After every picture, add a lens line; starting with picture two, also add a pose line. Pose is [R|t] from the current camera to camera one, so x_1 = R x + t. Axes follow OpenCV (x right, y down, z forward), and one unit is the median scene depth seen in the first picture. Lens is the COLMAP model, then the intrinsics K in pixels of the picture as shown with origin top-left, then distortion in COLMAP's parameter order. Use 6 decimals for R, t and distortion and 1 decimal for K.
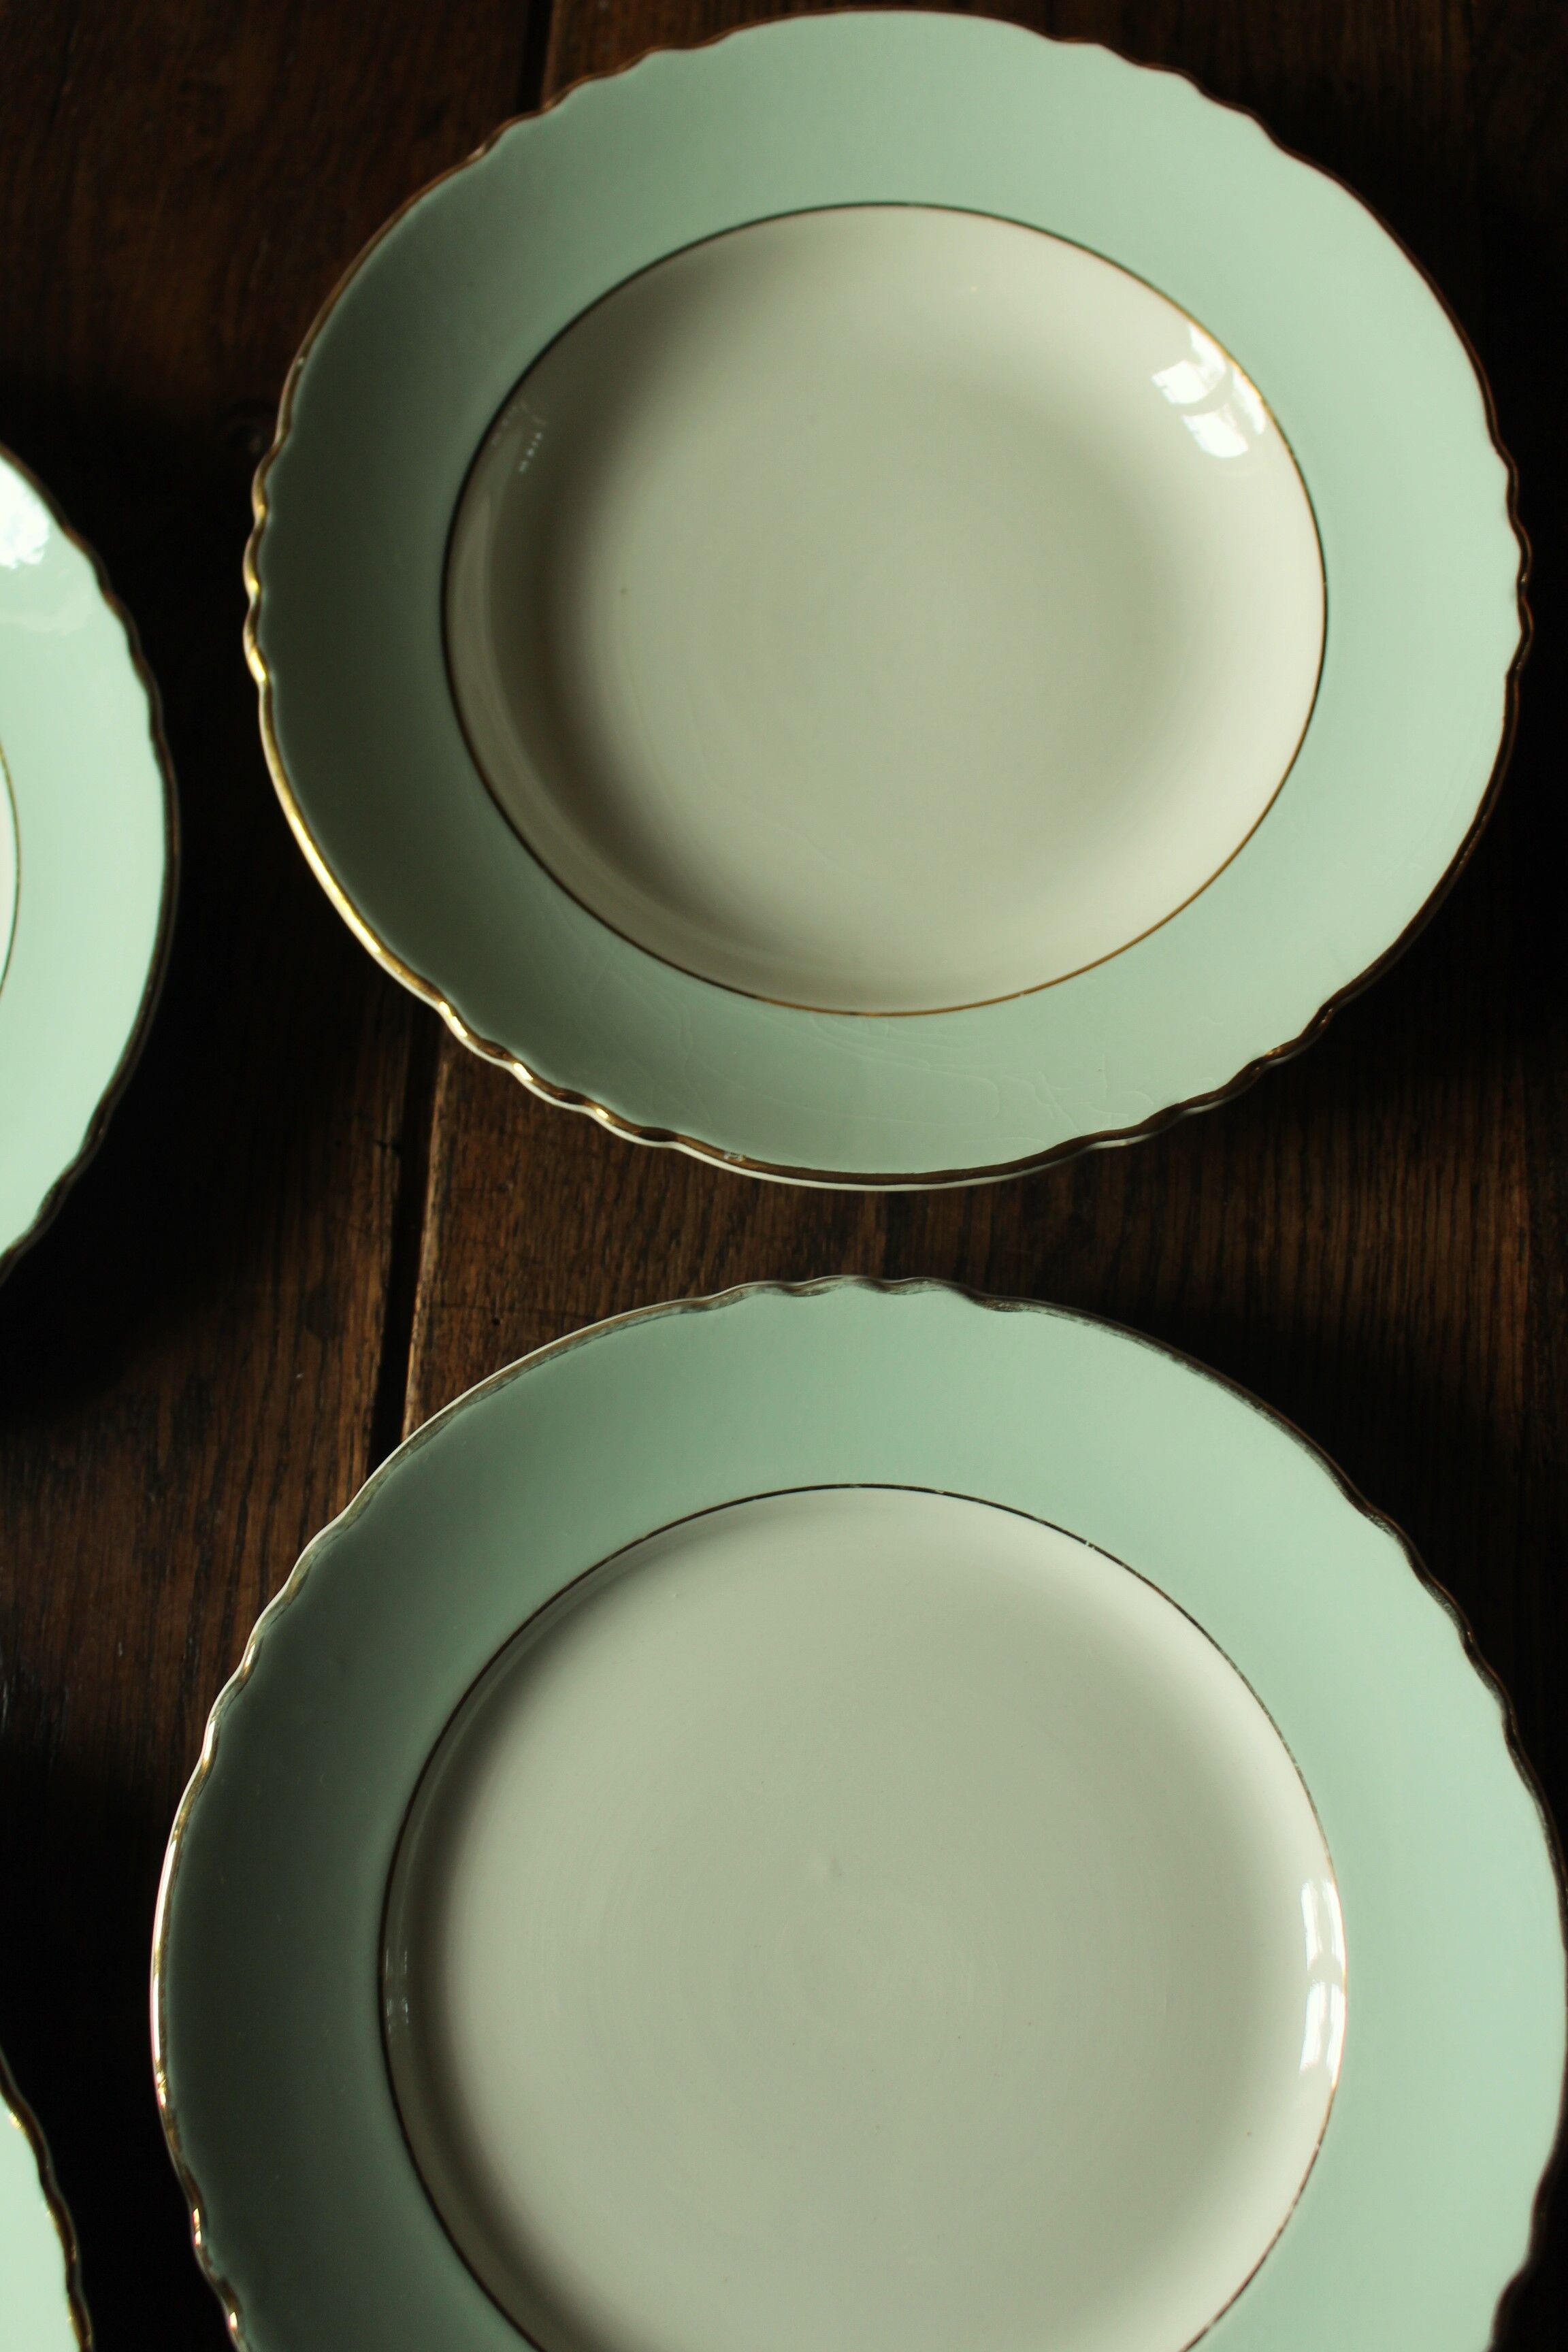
lens RADIAL K [[2601.7, 0, 783.7], [0, 2601.7, 1167.3], [0, 0, 1]] dist [-0.071596, 0.000000]
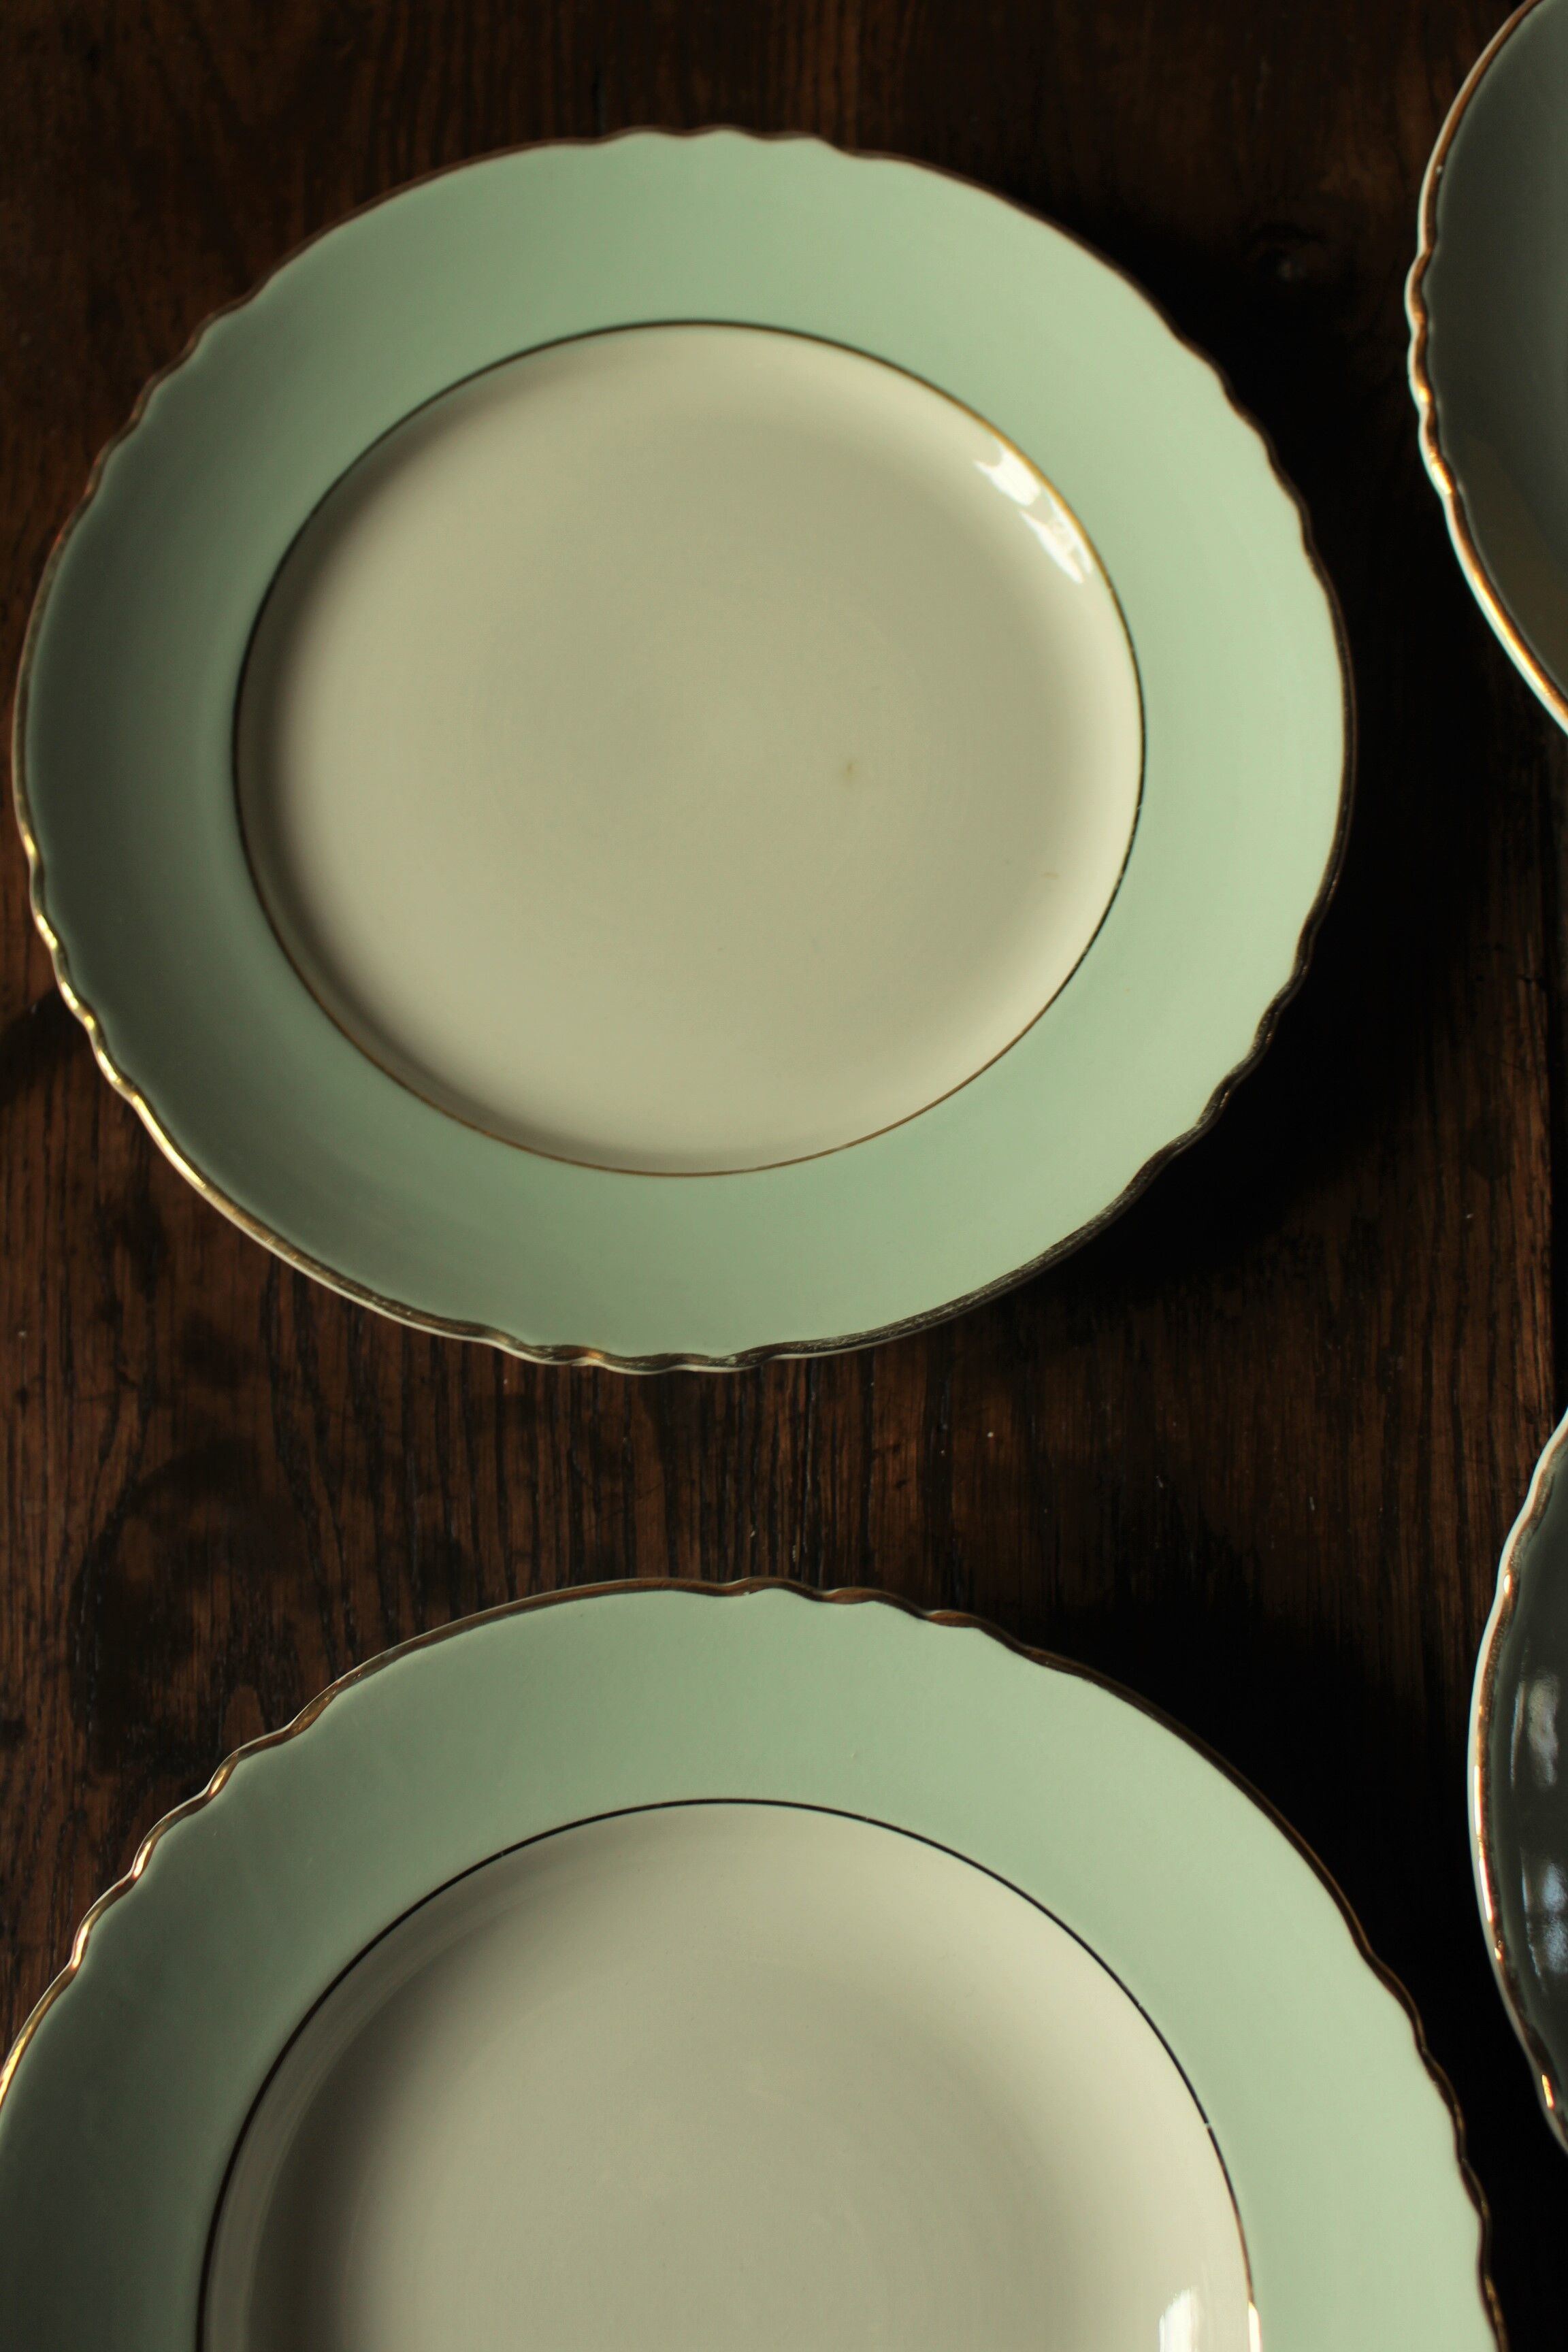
lens RADIAL K [[2601.7, 0, 784.2], [0, 2601.7, 1184.6], [0, 0, 1]] dist [-0.071596, 0.000000]
pose [[0.996248, -0.010883, 0.085856, -0.524781], [0.011381, 0.999921, -0.005310, 0.071358], [-0.085792, 0.006267, 0.996293, 0.066065]]
